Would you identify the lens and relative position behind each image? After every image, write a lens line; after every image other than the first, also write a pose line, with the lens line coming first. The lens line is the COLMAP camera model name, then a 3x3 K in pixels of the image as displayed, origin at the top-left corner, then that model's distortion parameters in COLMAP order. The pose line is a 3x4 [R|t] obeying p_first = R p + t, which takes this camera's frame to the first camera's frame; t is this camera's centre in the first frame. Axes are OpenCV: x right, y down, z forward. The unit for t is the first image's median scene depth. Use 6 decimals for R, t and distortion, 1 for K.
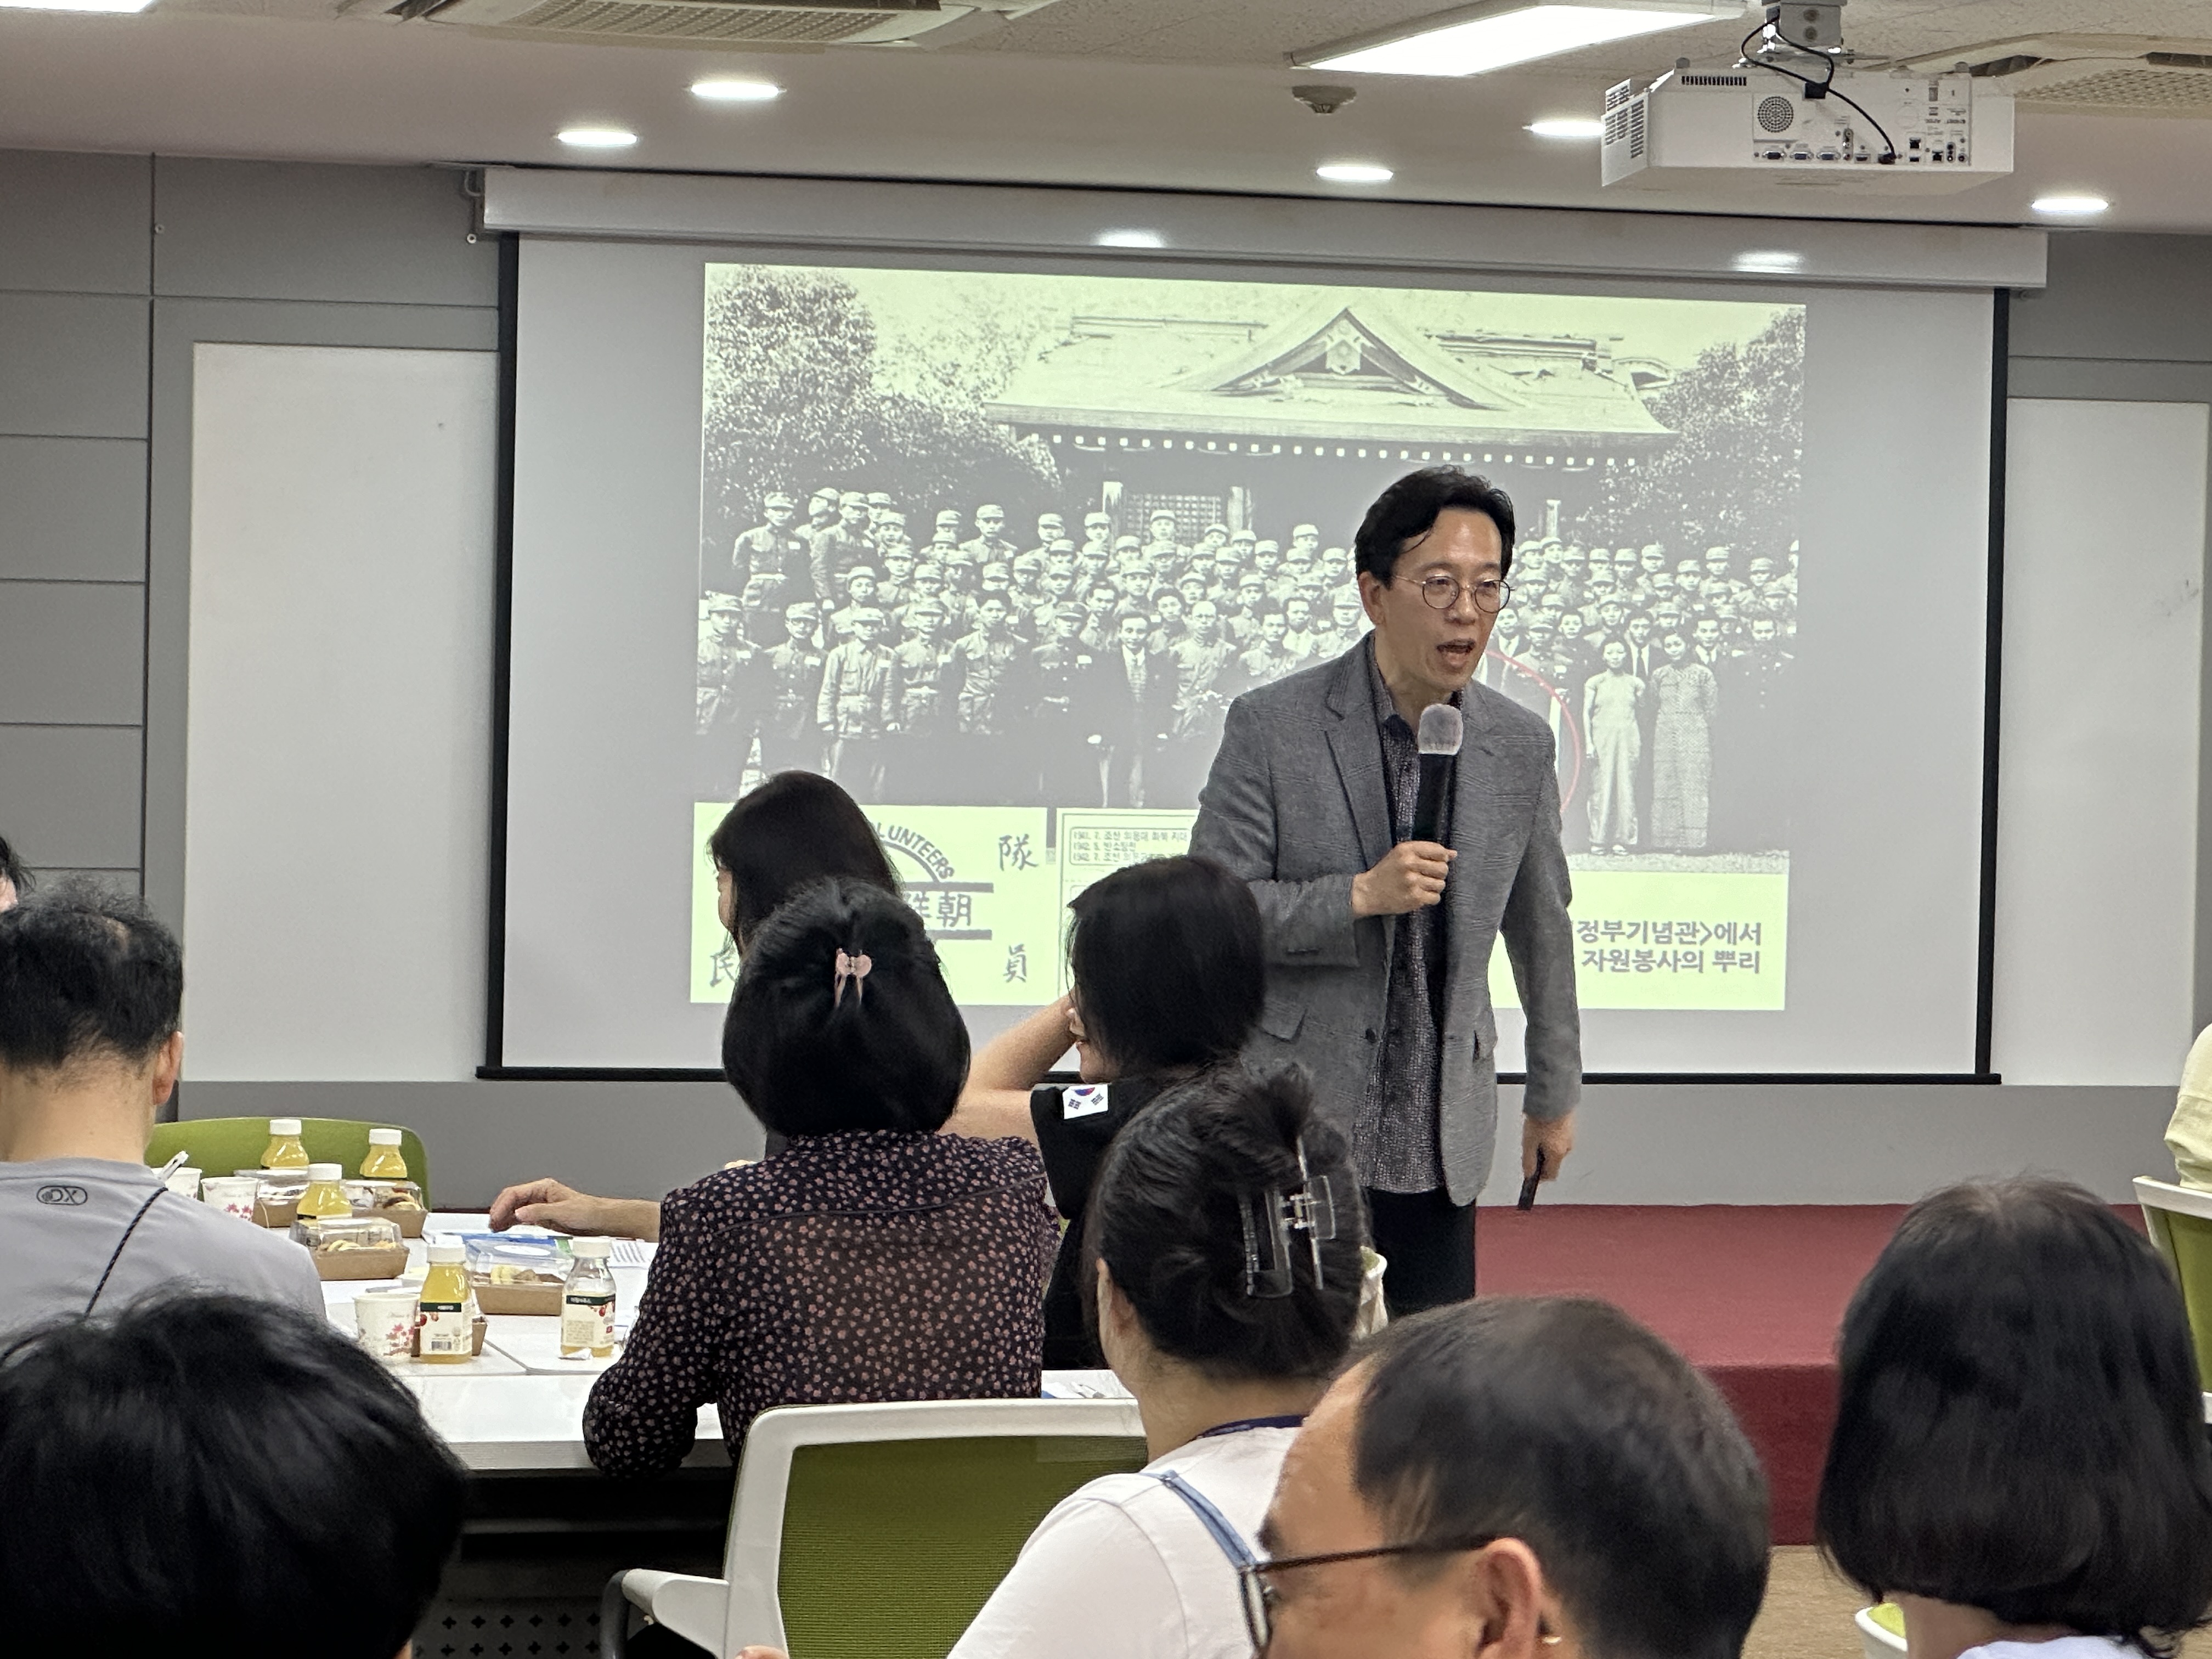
lens RADIAL K [[6687.9, 0, 1108.1], [0, 6687.9, 830.0], [0, 0, 1]] dist [-0.615343, 15.116399]
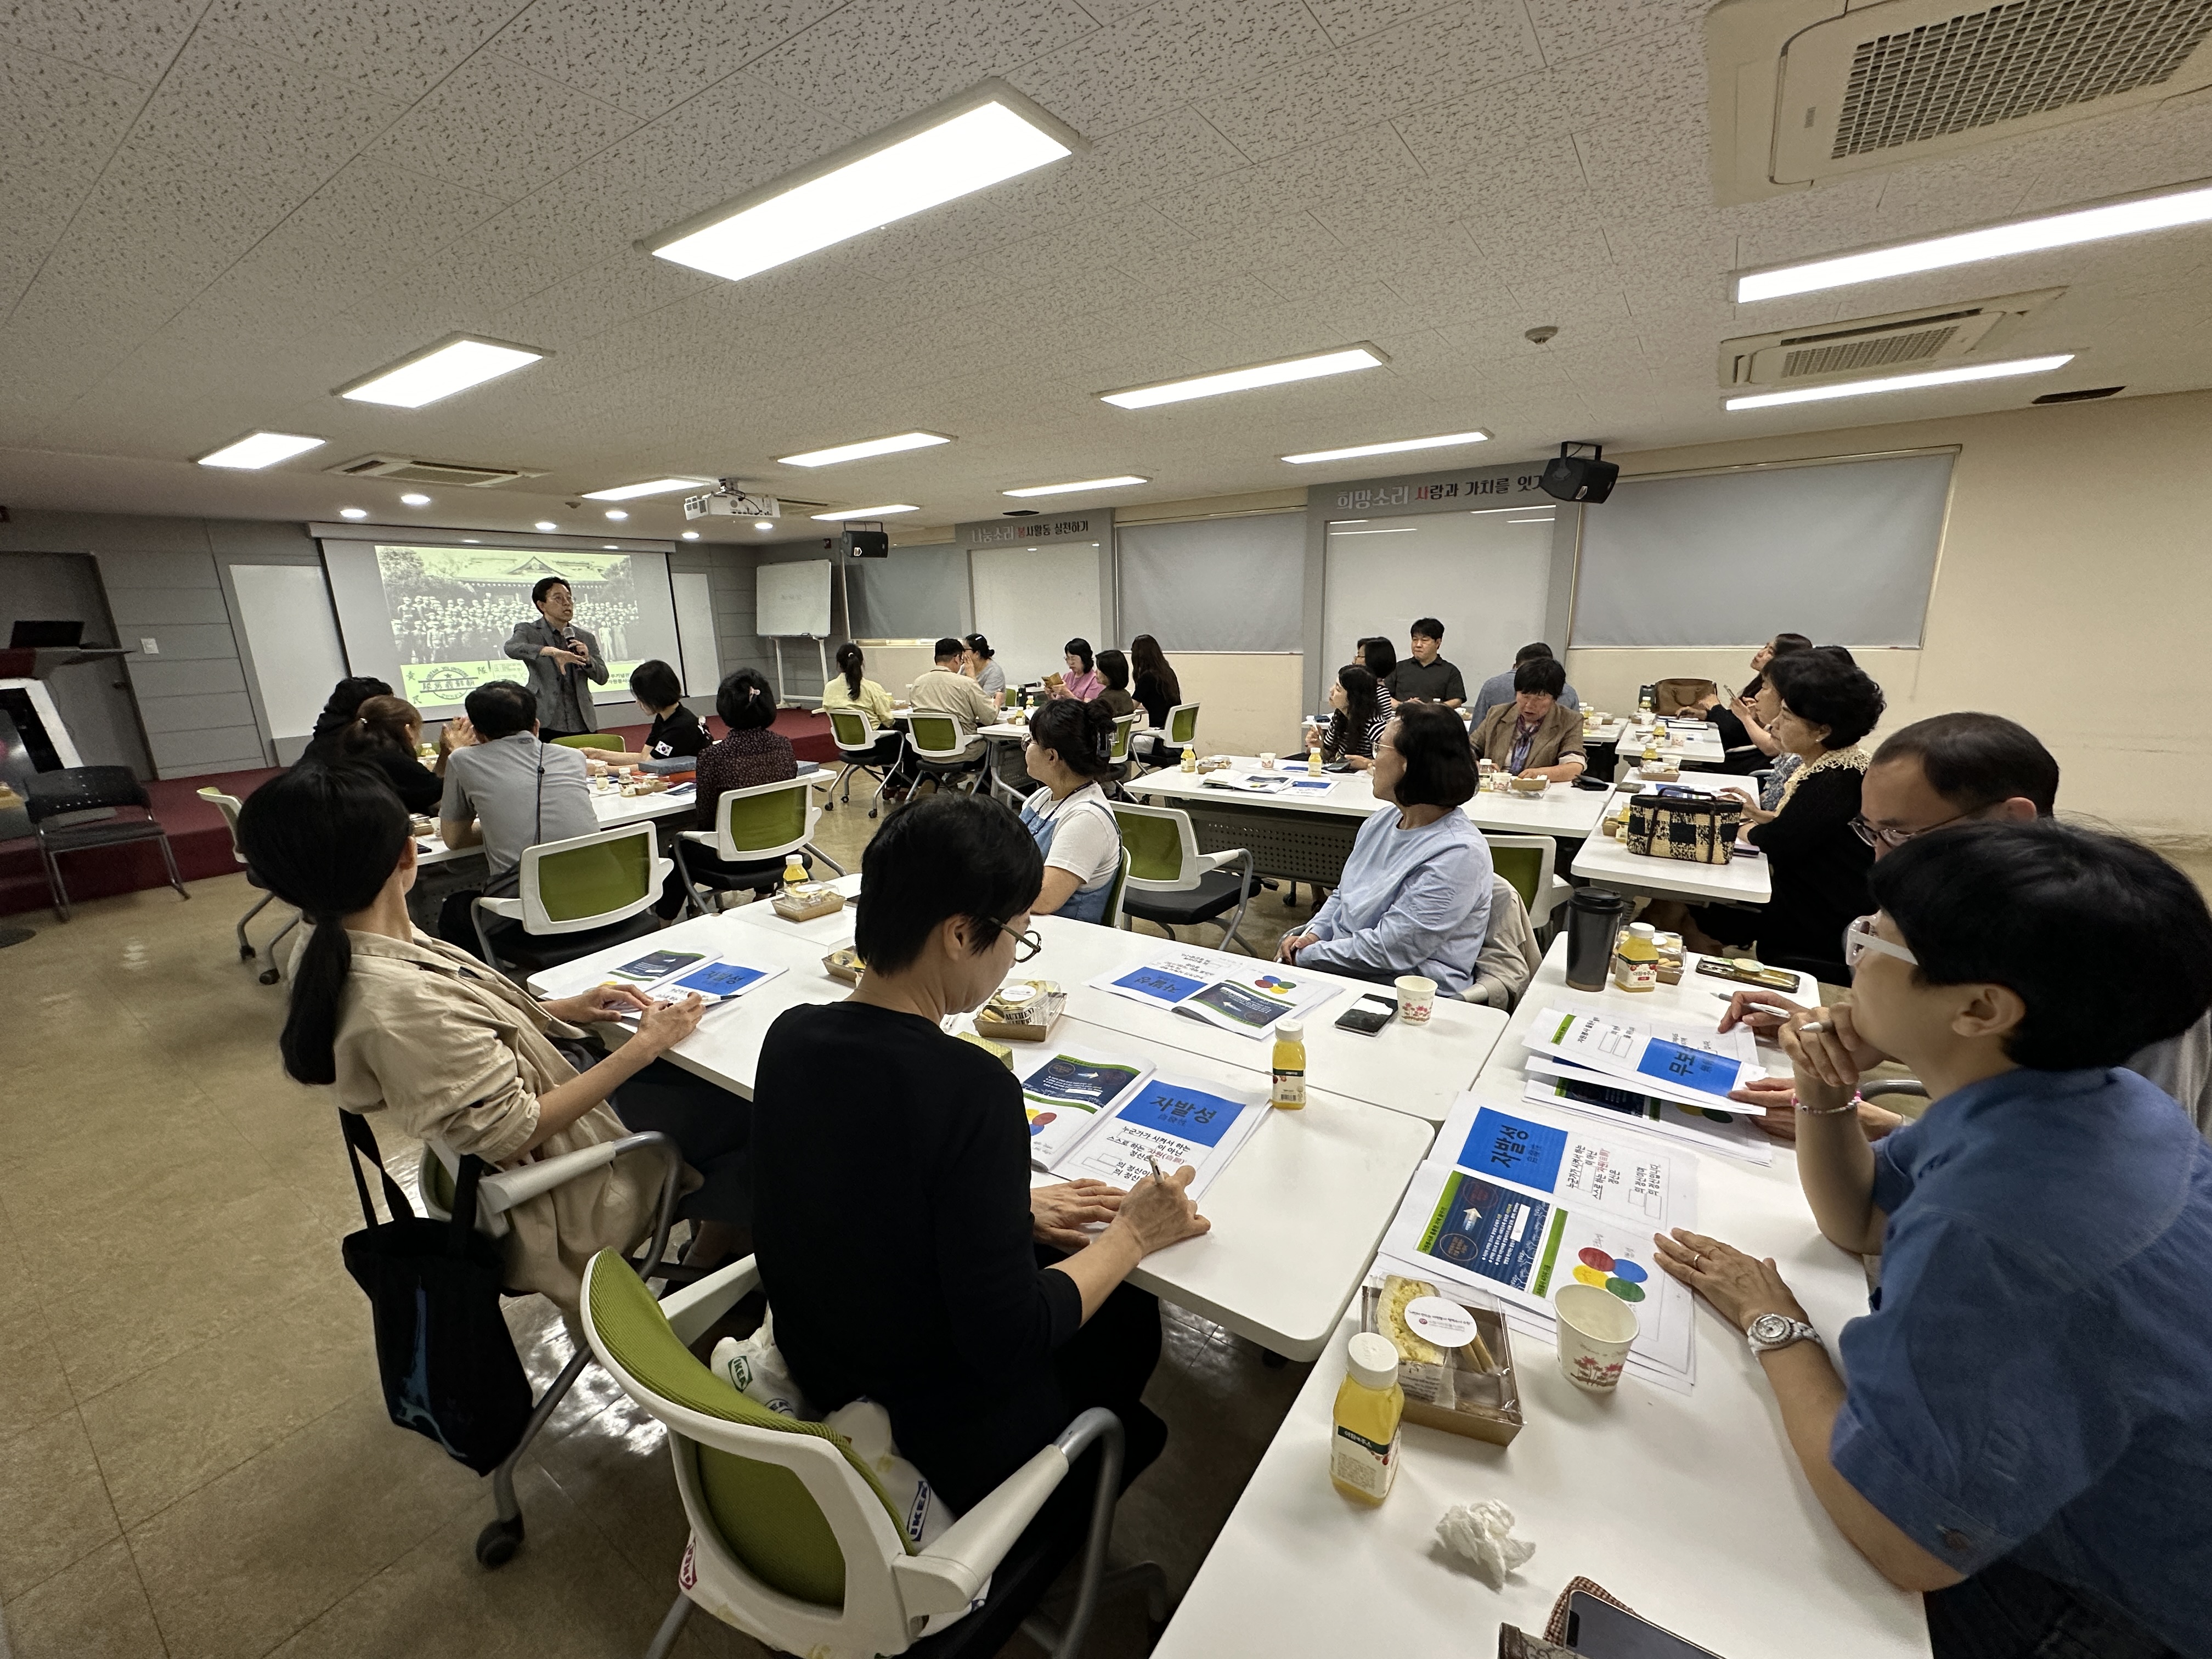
lens RADIAL K [[889.6, 0, 1117.2], [0, 889.6, 827.4], [0, 0, 1]] dist [0.002021, -0.003909]
pose [[0.747113, -0.195732, 0.635225, -0.104283], [0.063793, 0.972364, 0.224586, -0.001564], [-0.661629, -0.127268, 0.738952, 0.184374]]
